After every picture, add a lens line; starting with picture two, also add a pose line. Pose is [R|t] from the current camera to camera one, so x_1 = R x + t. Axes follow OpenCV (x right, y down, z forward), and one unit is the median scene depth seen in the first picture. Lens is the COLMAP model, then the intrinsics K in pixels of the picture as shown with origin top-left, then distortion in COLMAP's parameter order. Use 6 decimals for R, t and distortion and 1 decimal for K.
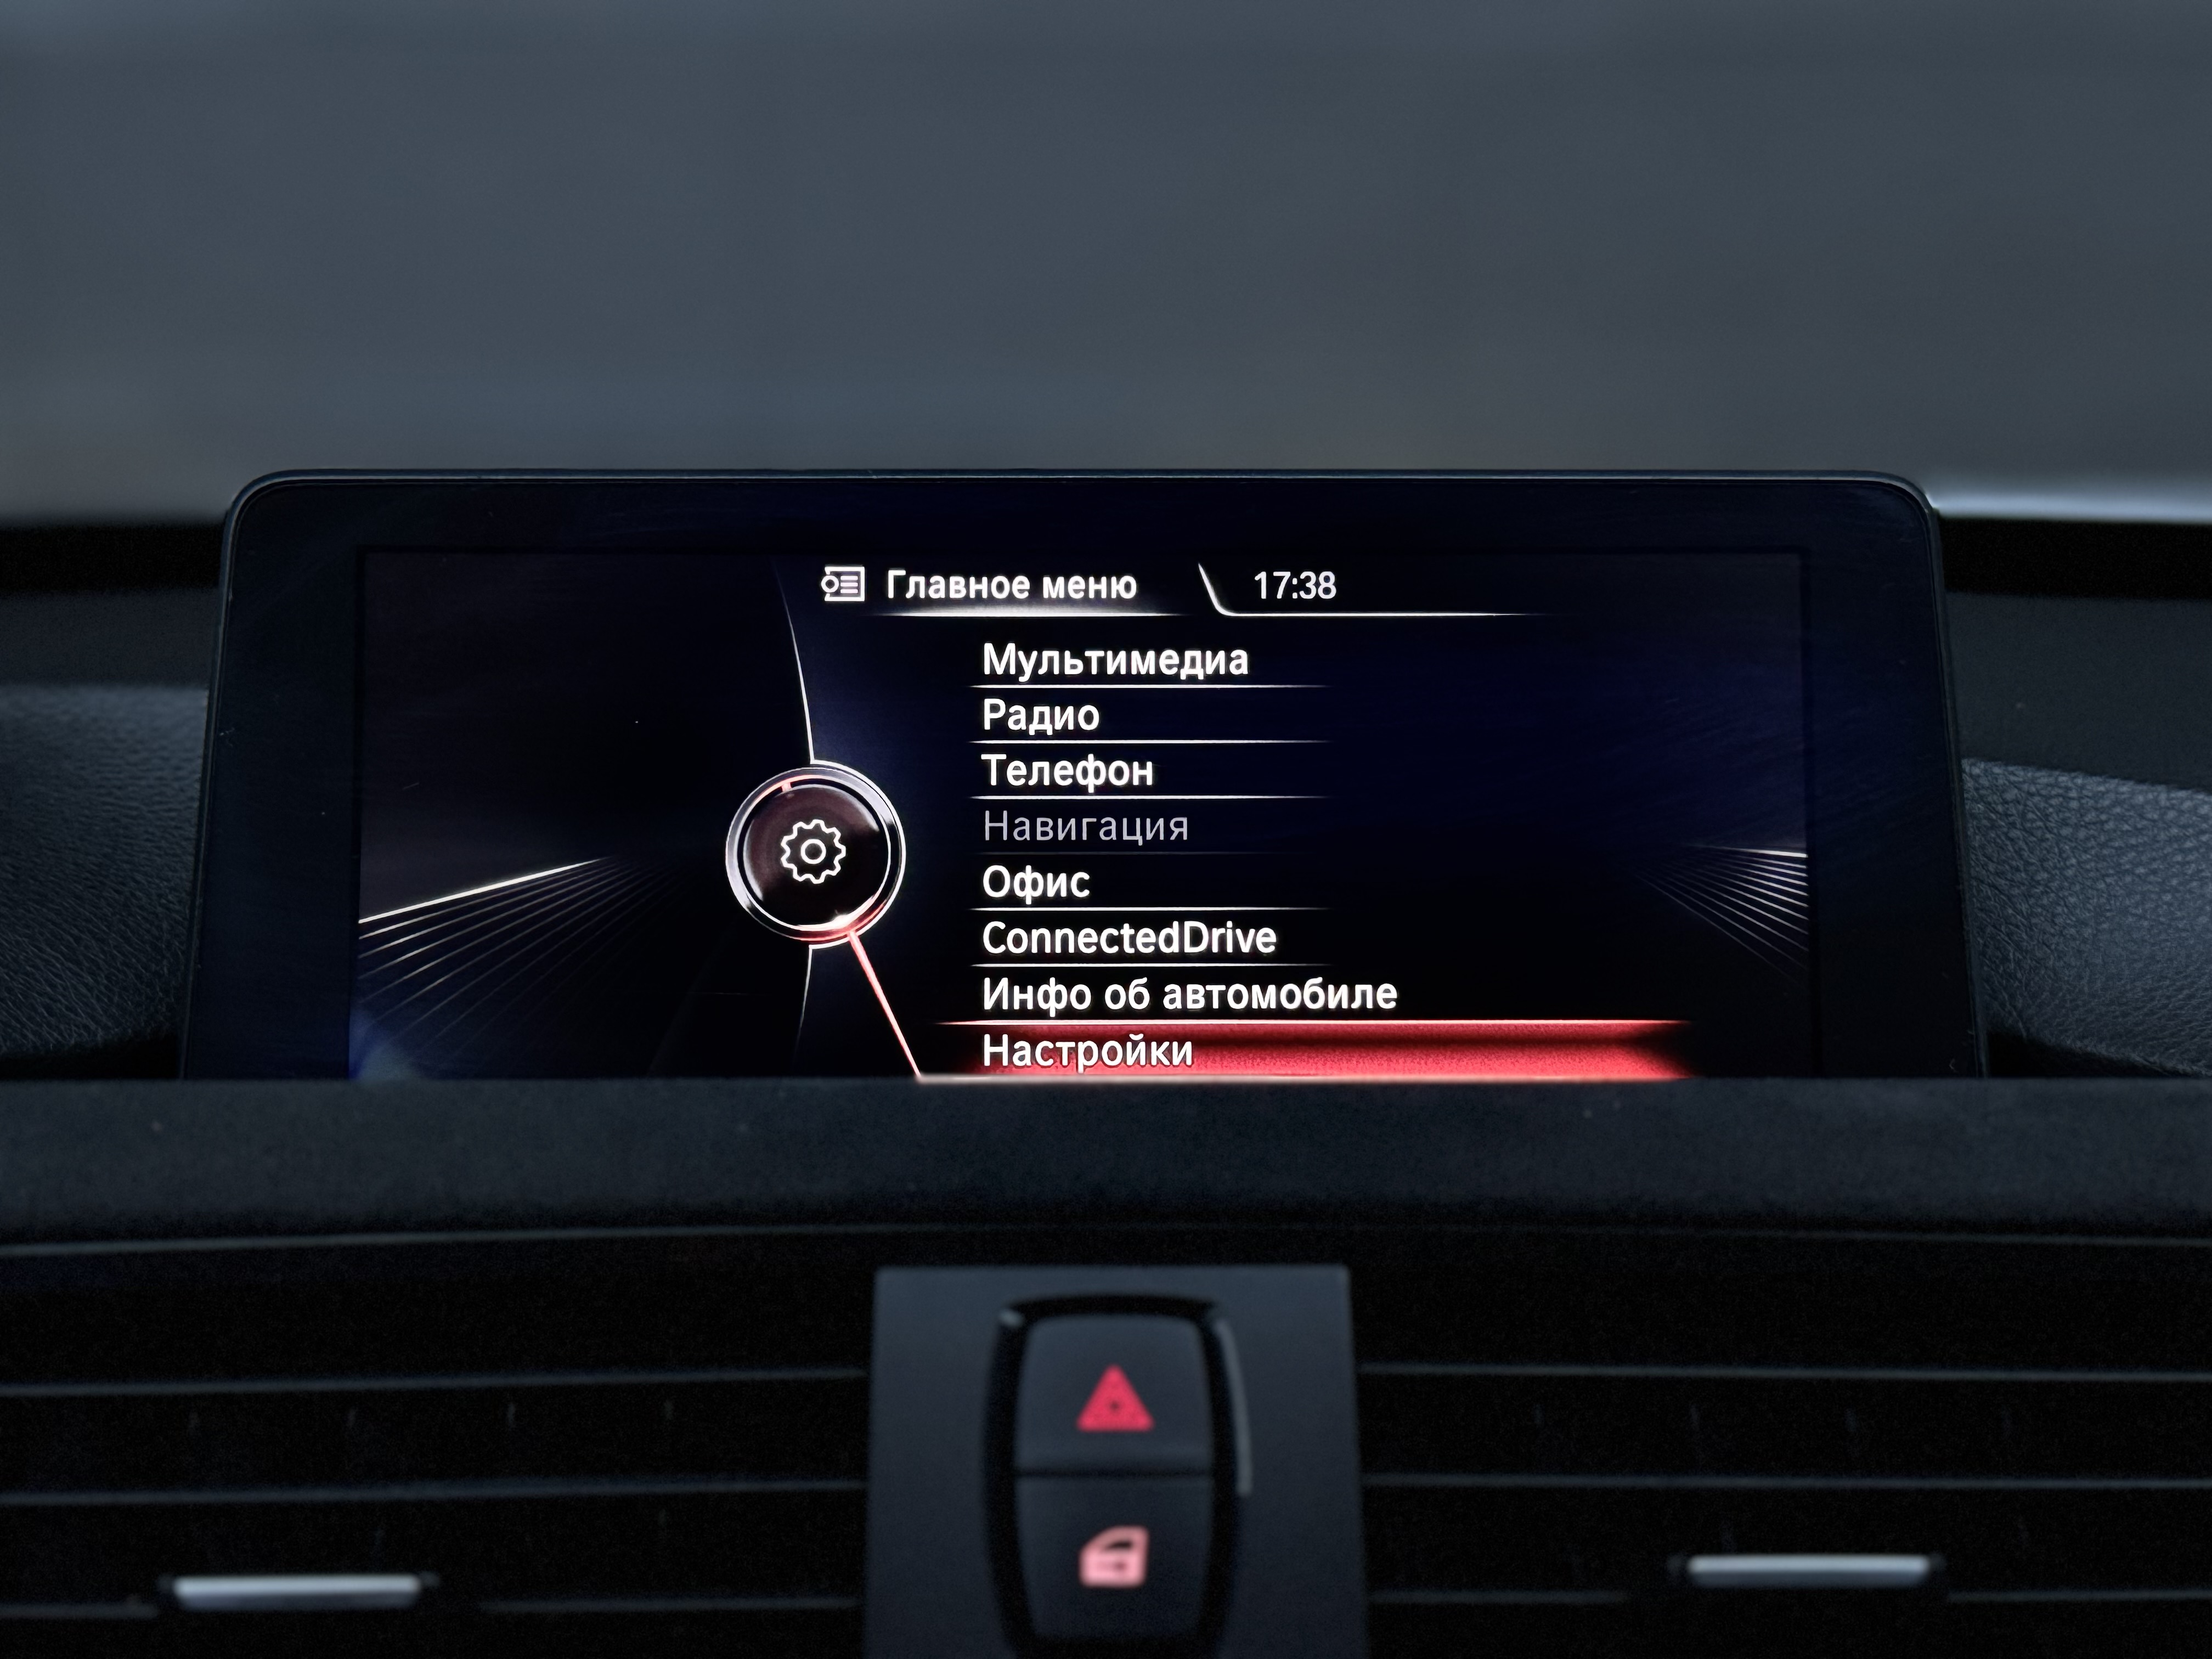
lens RADIAL K [[2798.1, 0, 1127.0], [0, 2798.1, 827.9], [0, 0, 1]] dist [0.122178, 0.000000]
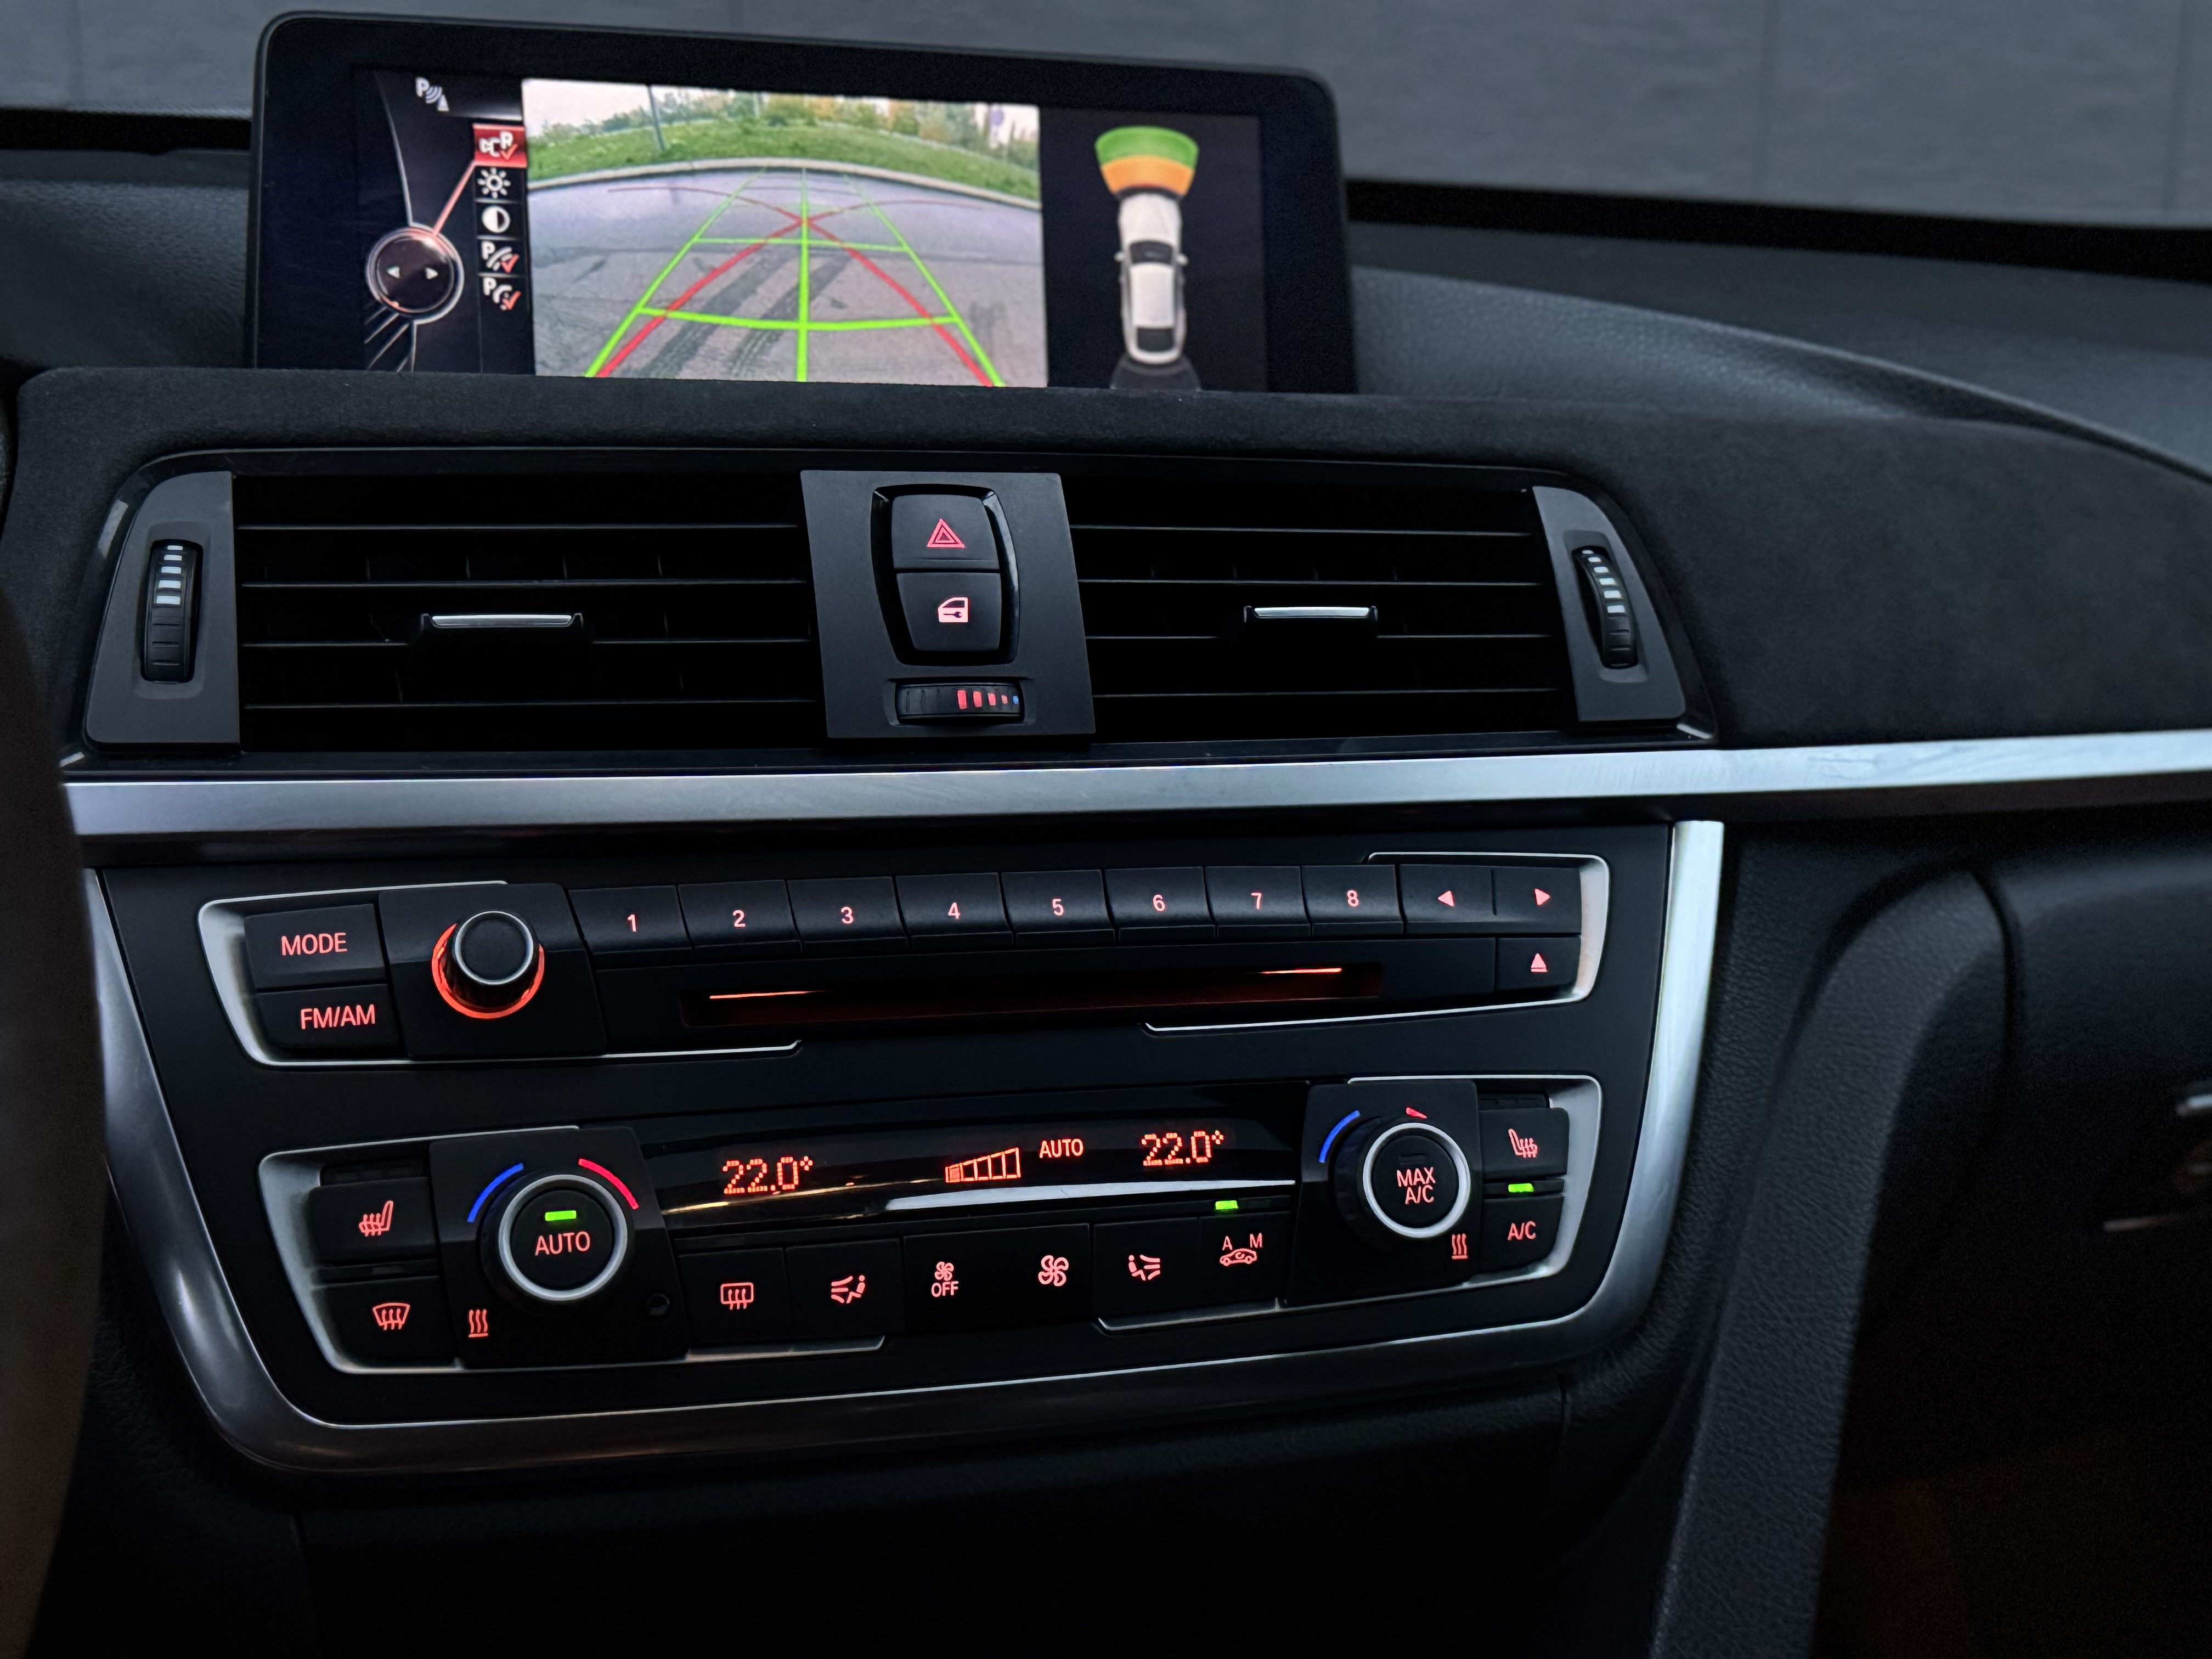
lens RADIAL K [[2705.1, 0, 1118.9], [0, 2705.1, 840.1], [0, 0, 1]] dist [0.114288, 0.000000]
pose [[0.963664, -0.031637, 0.265236, -0.283569], [0.015083, 0.997822, 0.064221, 0.227186], [-0.266690, -0.057887, 0.962042, -0.548244]]
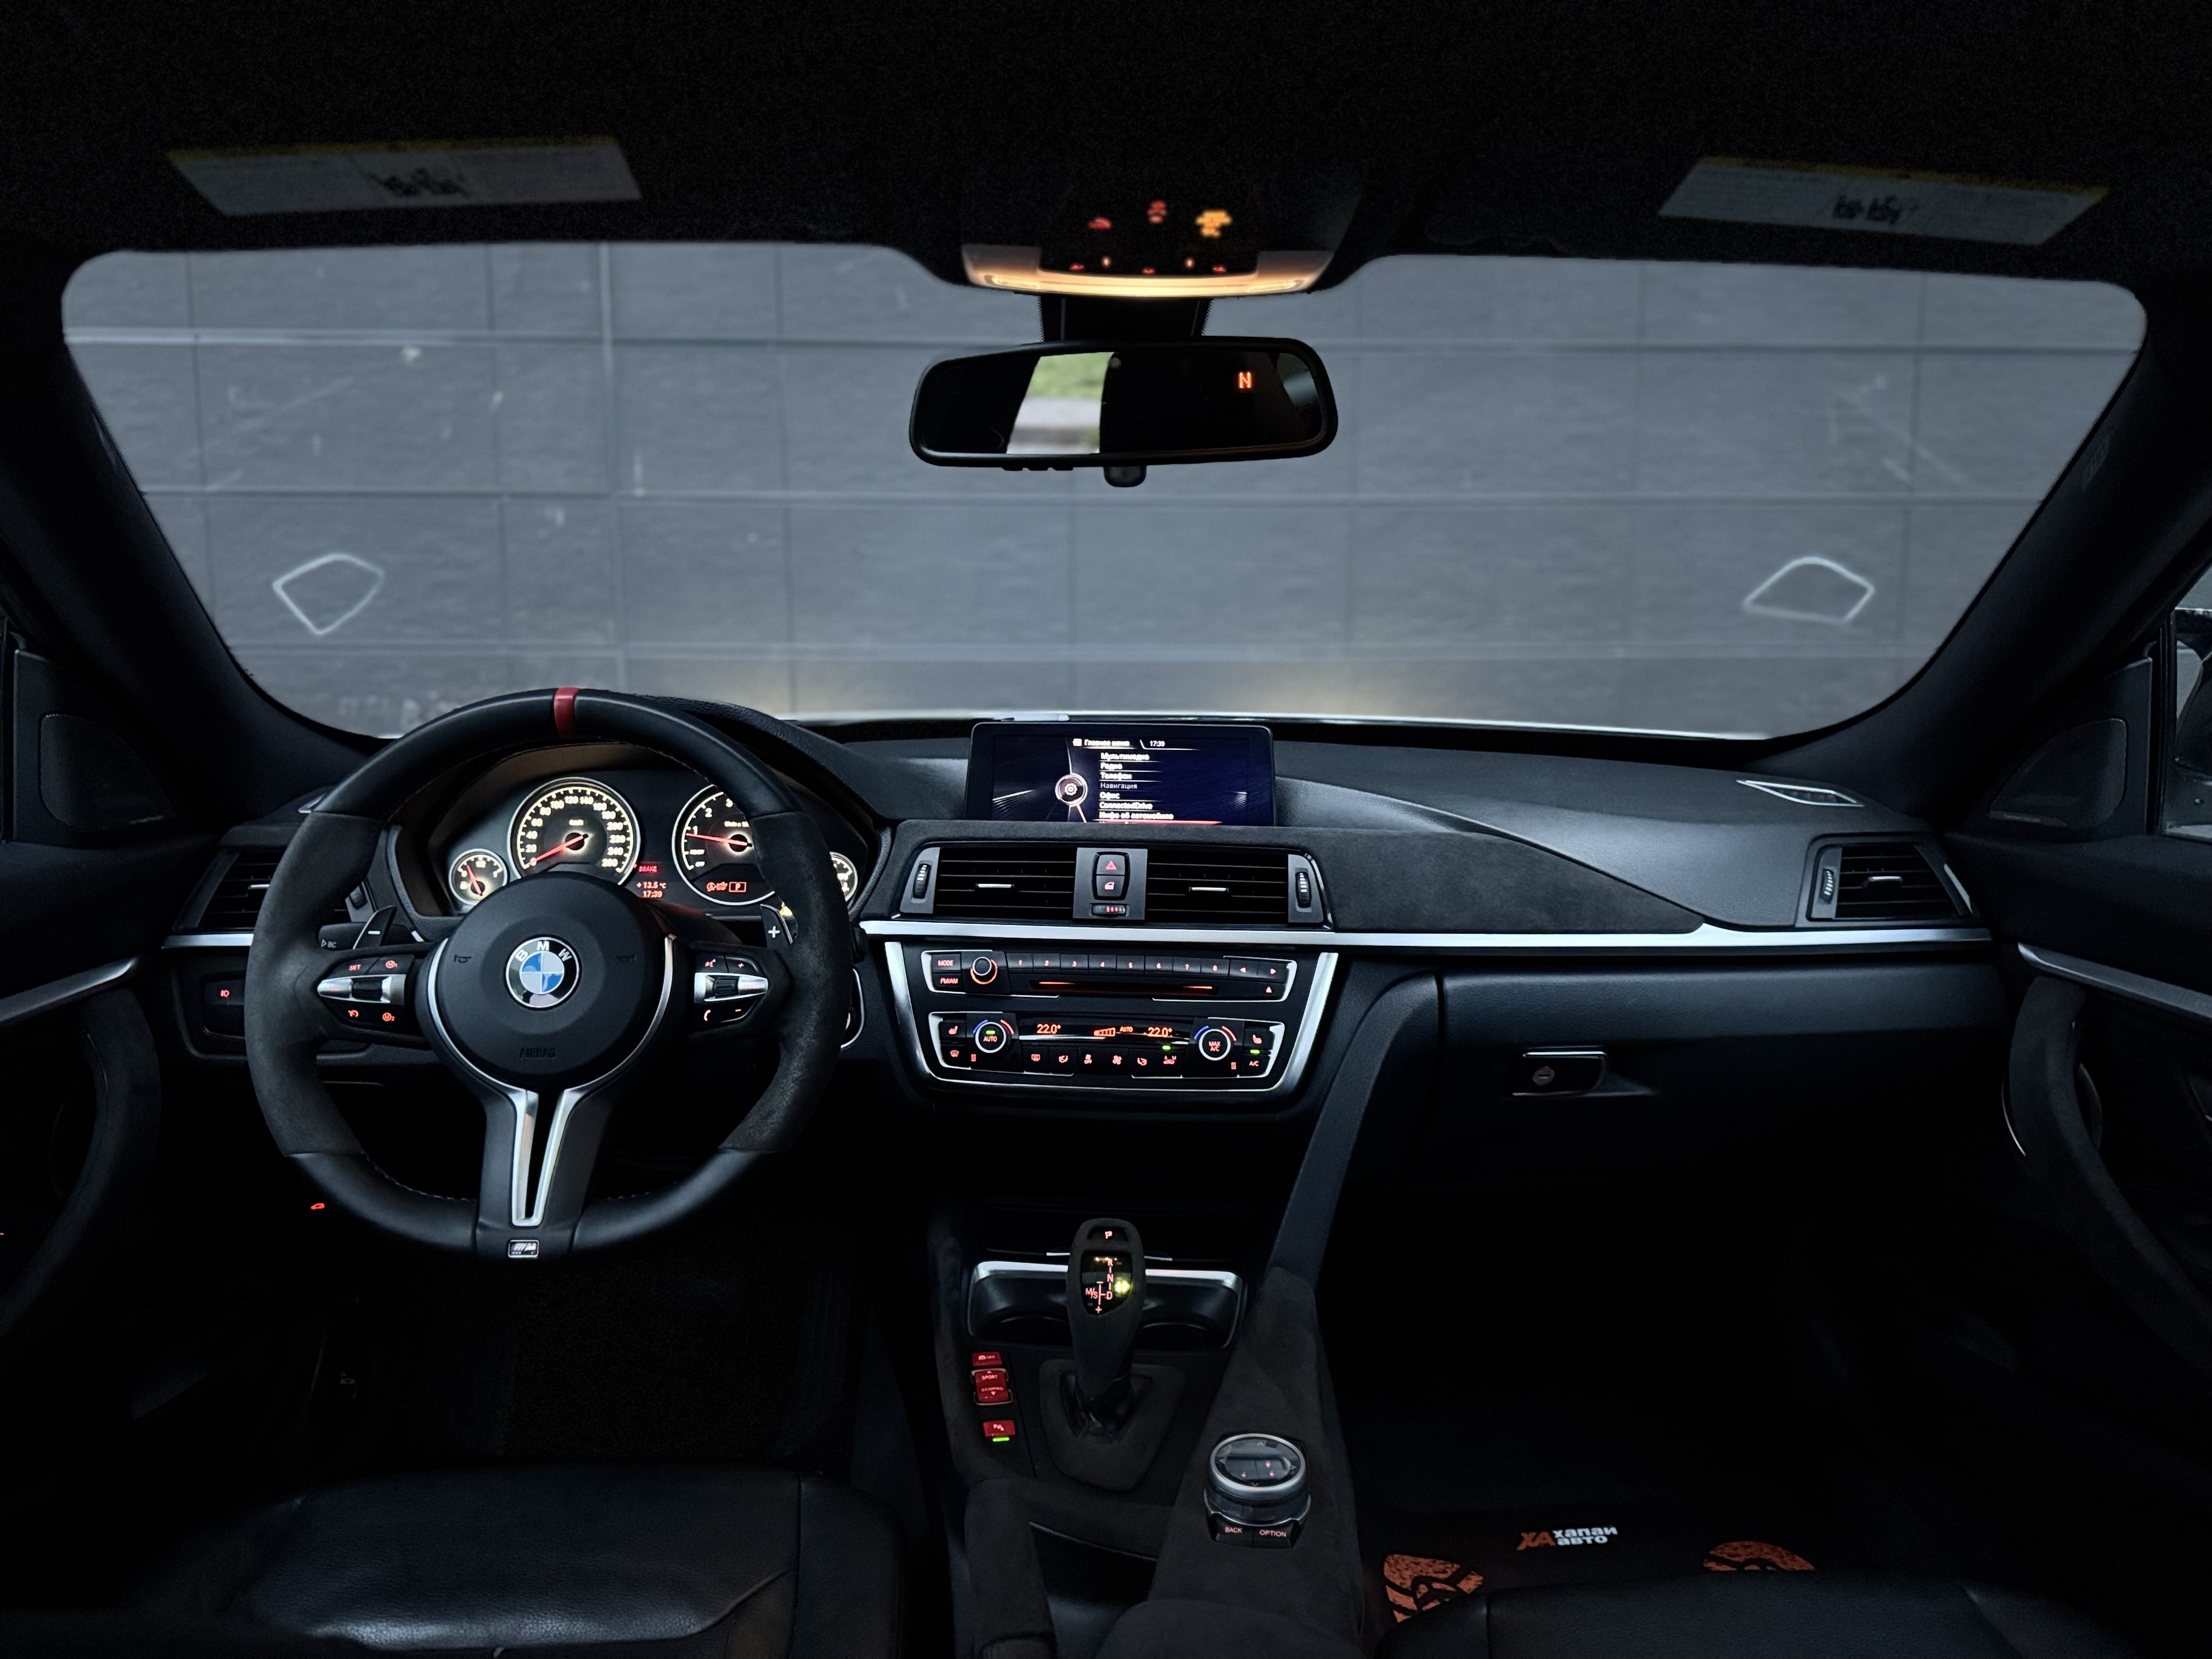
lens RADIAL K [[1540.4, 0, 1165.7], [0, 1540.4, 847.0], [0, 0, 1]] dist [0.029479, -0.027836]
pose [[0.996746, 0.016327, -0.078934, 0.330096], [-0.016817, 0.999843, -0.005540, 0.139871], [0.078831, 0.006849, 0.996864, -2.112733]]
